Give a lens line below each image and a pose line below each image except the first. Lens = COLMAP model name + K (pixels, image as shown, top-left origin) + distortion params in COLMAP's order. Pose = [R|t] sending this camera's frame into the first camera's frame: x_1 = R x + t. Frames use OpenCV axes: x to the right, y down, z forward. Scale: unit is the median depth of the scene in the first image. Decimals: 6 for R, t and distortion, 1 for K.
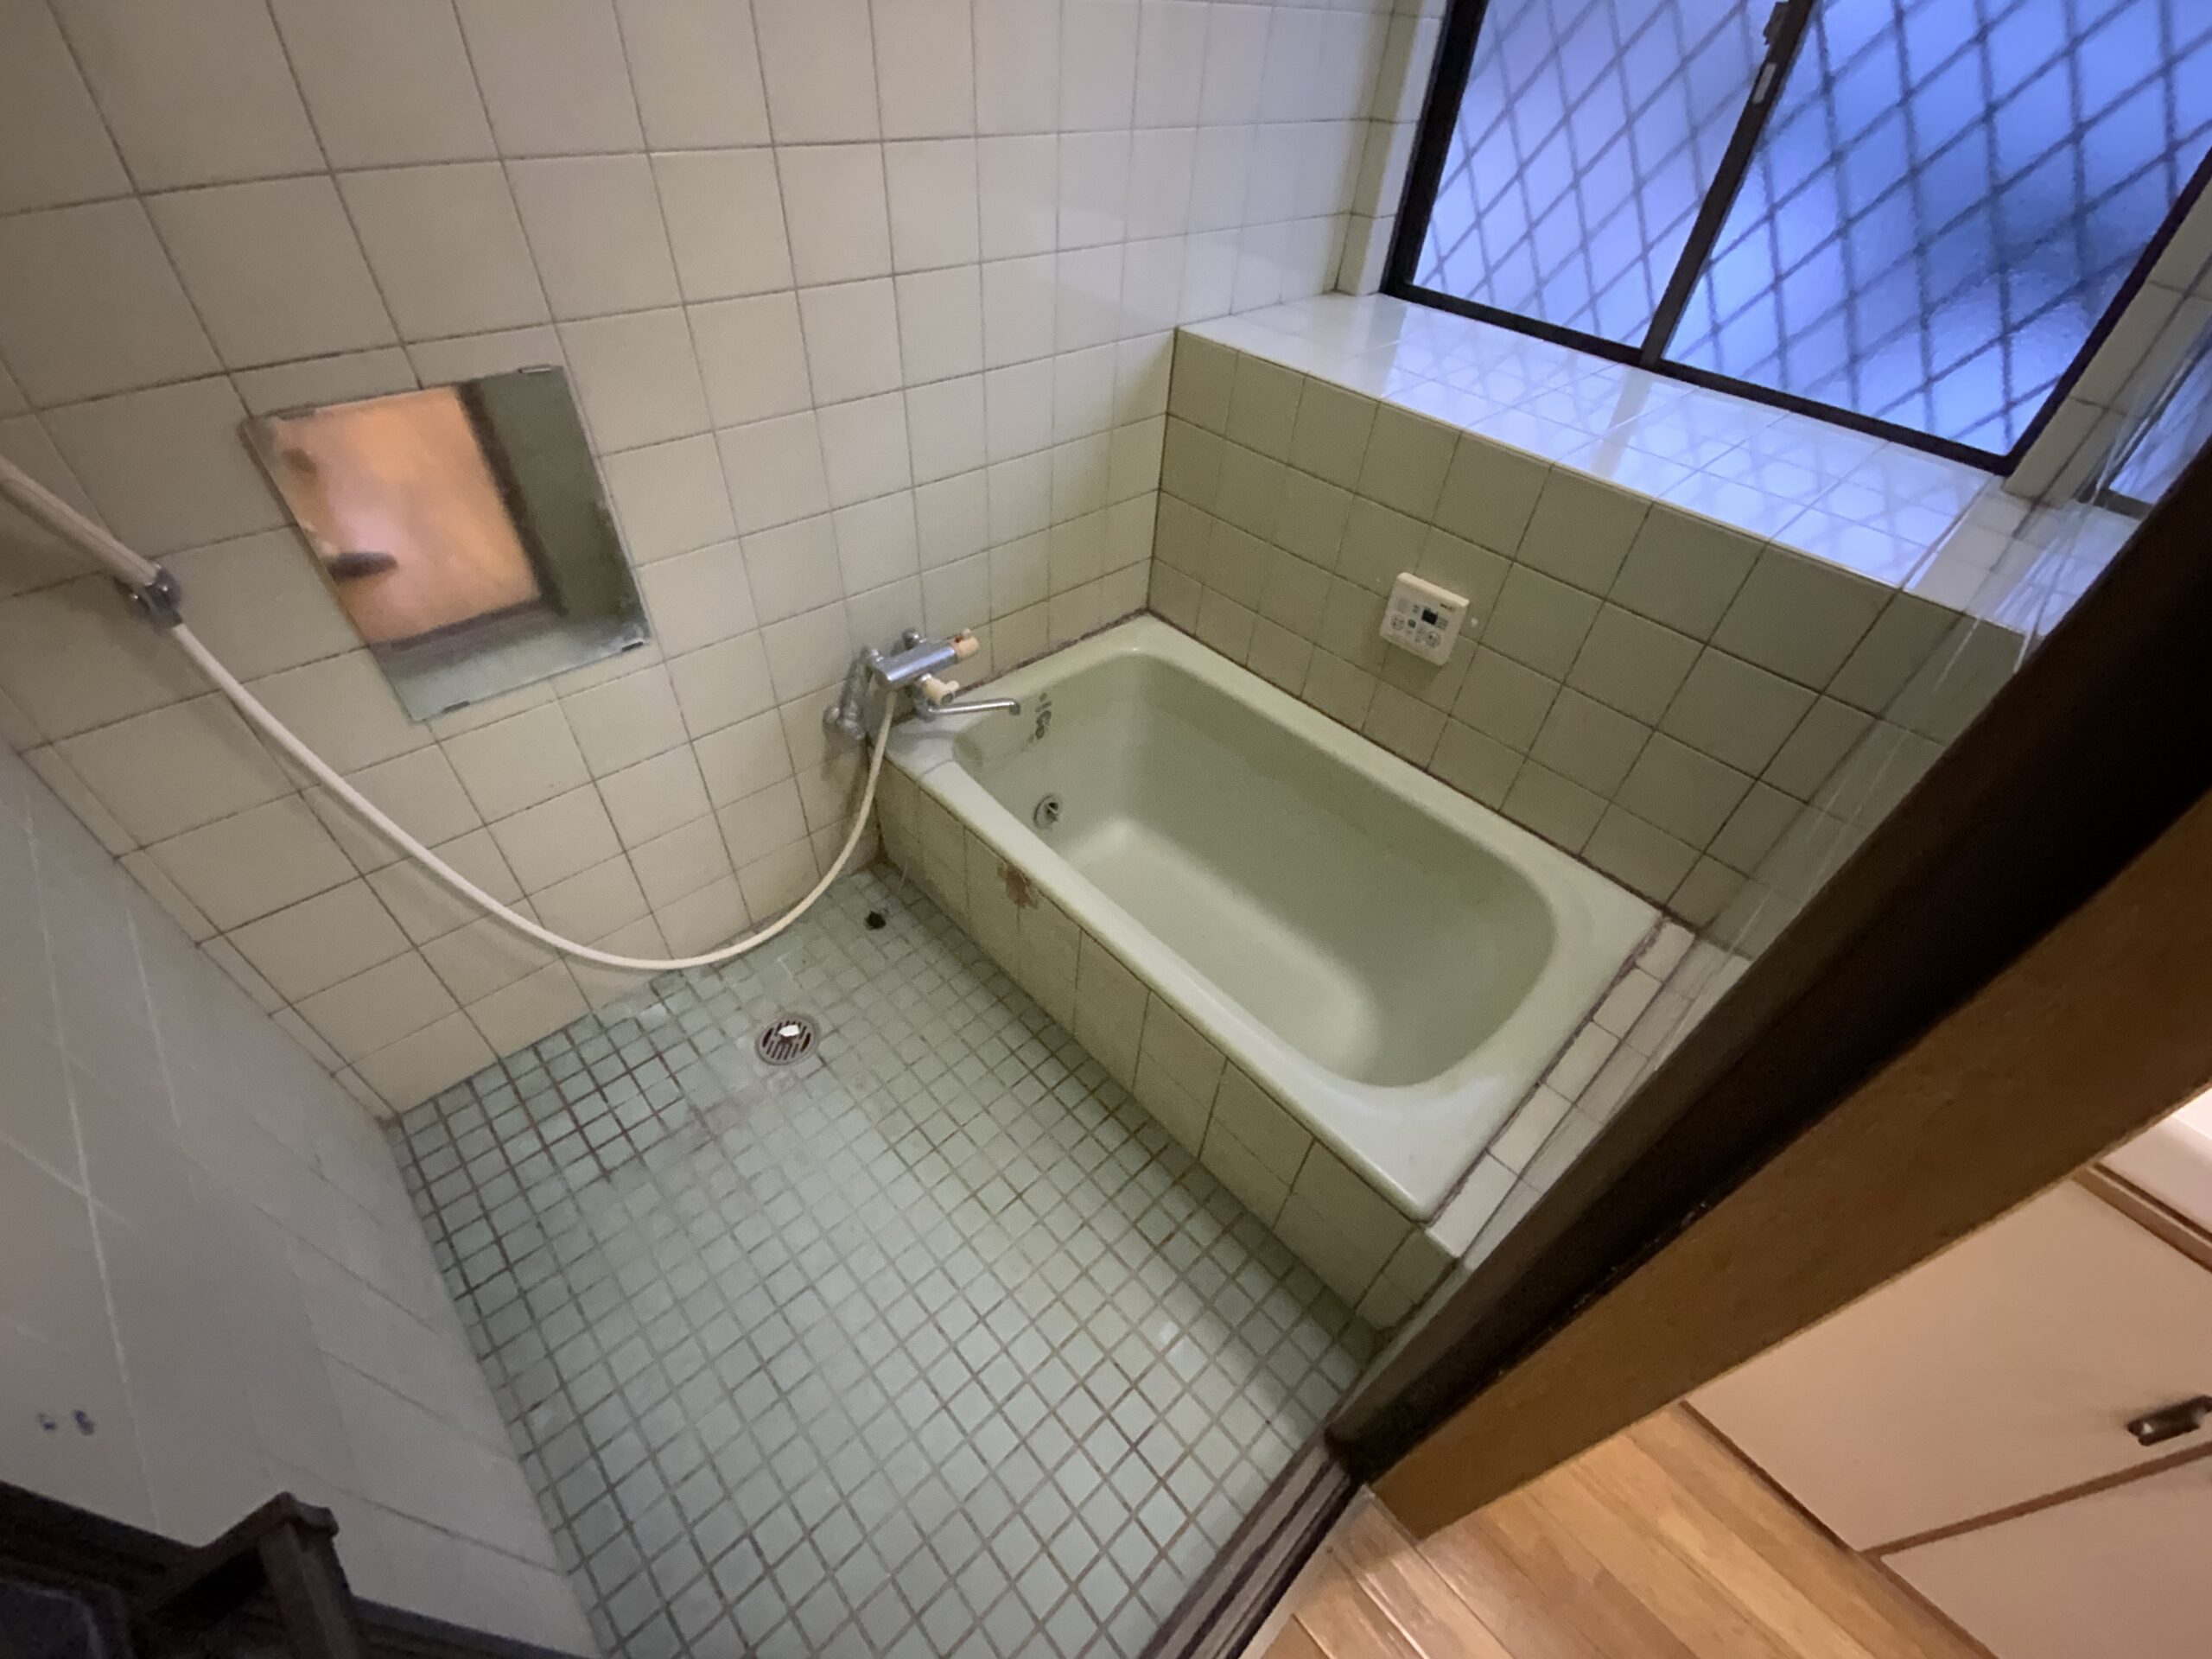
lens RADIAL K [[898.4, 0, 1106.0], [0, 898.4, 829.5], [0, 0, 1]] dist [-0.000567, -0.000119]
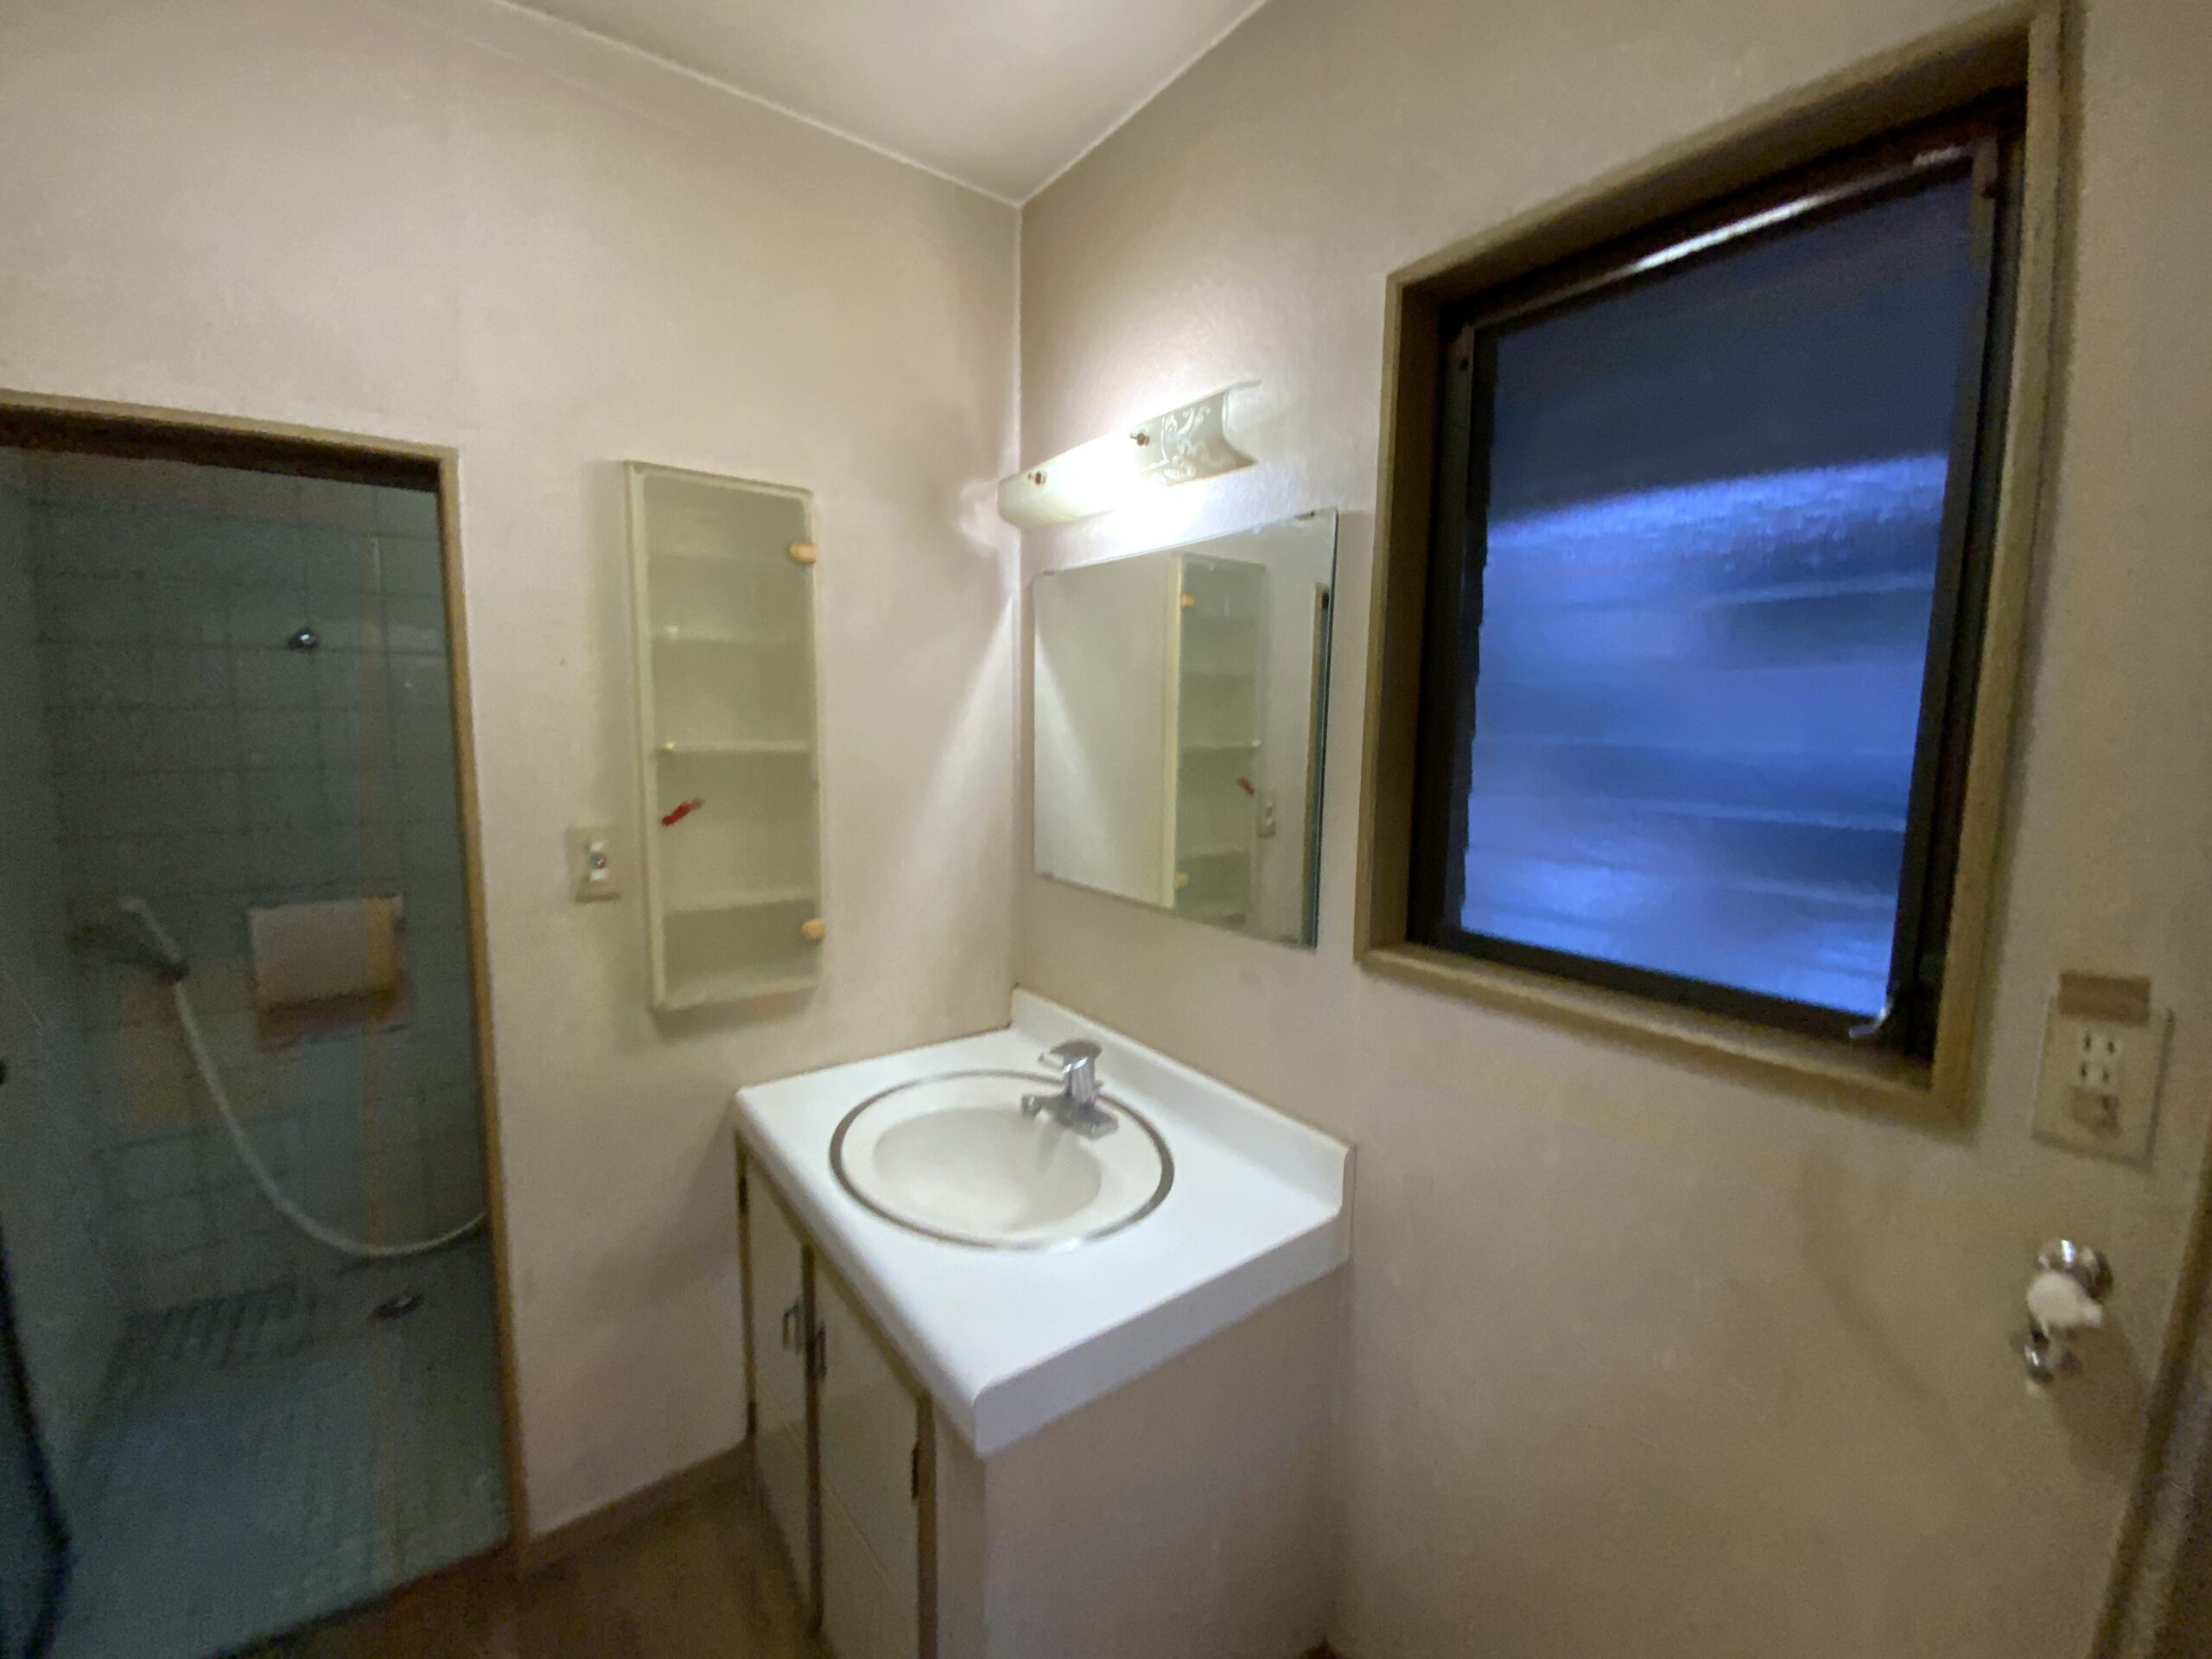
lens RADIAL K [[898.4, 0, 1106.0], [0, 898.4, 829.5], [0, 0, 1]] dist [-0.000567, -0.000119]
pose [[0.992738, -0.034178, -0.115340, 1.248441], [-0.043184, 0.793637, -0.606857, 0.569590], [0.112279, 0.607431, 0.786397, -0.636163]]
